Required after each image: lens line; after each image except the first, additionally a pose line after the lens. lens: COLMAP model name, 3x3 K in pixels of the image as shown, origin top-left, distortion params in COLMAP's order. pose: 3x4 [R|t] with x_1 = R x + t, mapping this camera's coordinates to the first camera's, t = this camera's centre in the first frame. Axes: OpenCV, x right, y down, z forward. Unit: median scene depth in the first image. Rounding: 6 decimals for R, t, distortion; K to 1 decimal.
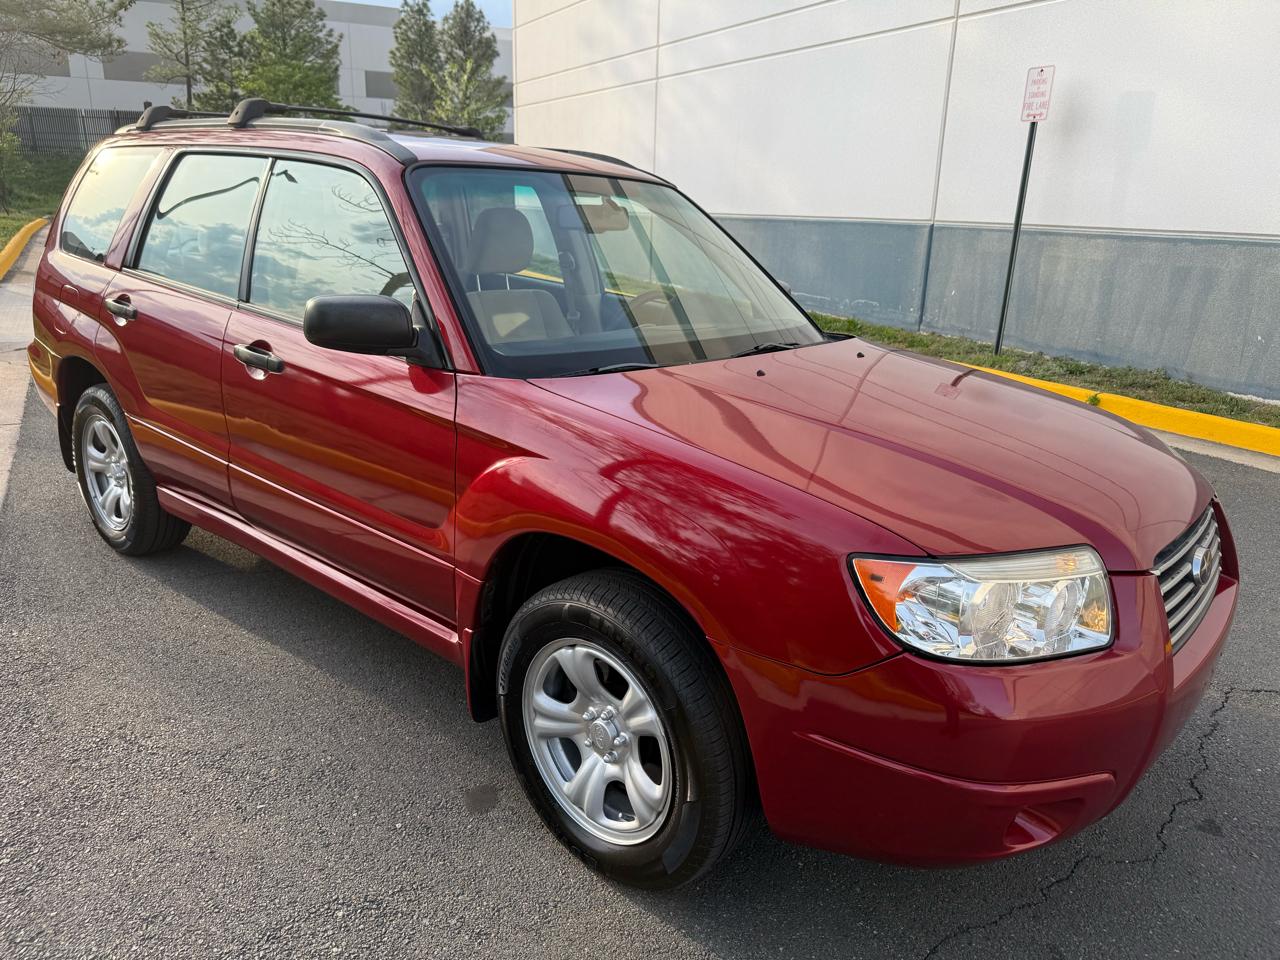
lens RADIAL K [[921.3, 0, 636.4], [0, 921.3, 488.2], [0, 0, 1]] dist [0.005074, -0.011688]
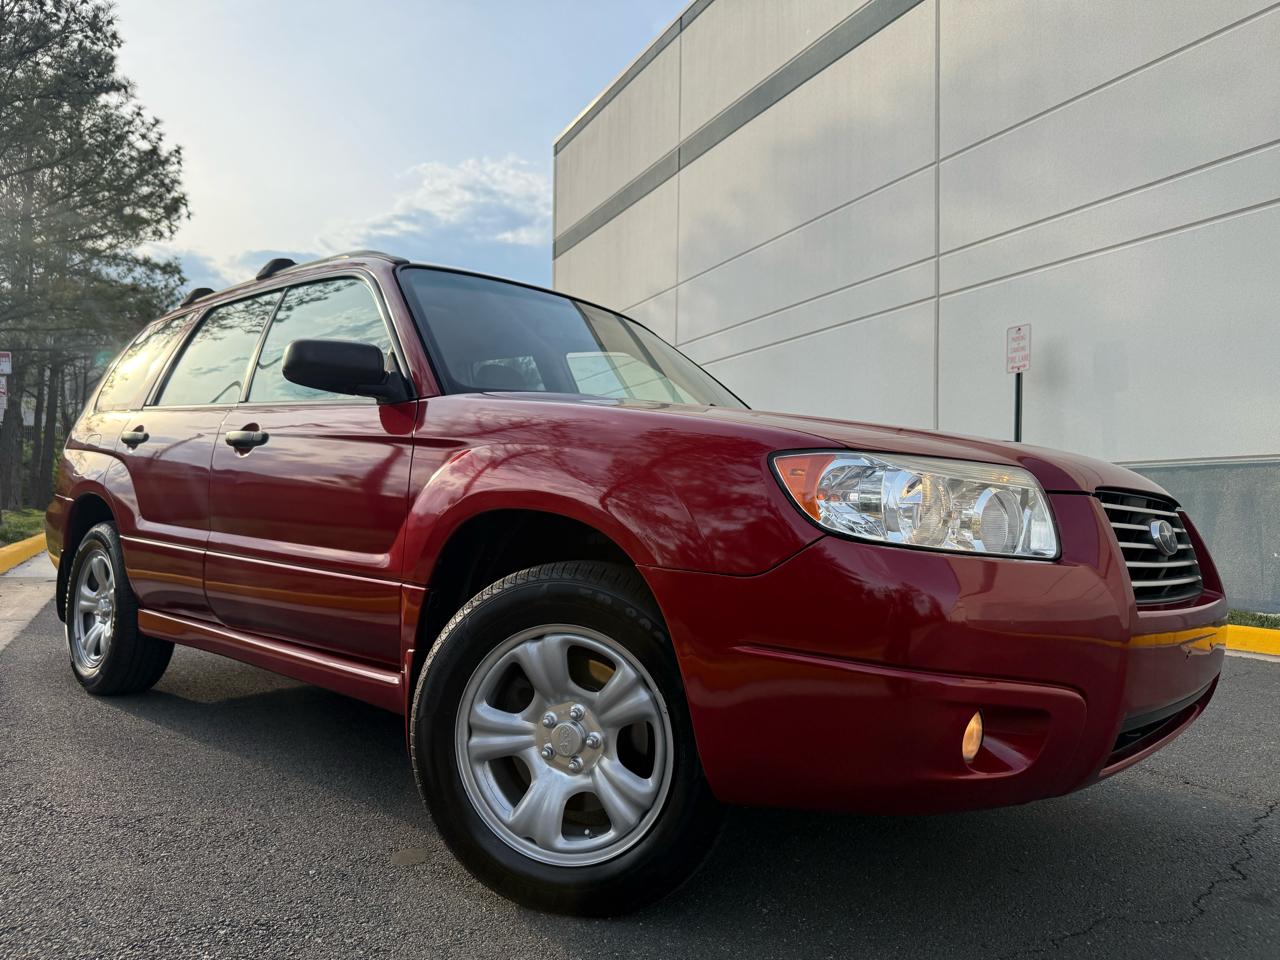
lens RADIAL K [[921.3, 0, 636.2], [0, 921.3, 473.4], [0, 0, 1]] dist [0.005074, -0.011688]
pose [[0.999221, -0.011504, -0.037742, 0.065940], [-0.002140, 0.939345, -0.342968, 0.221939], [0.039398, 0.342782, 0.938589, 0.034132]]
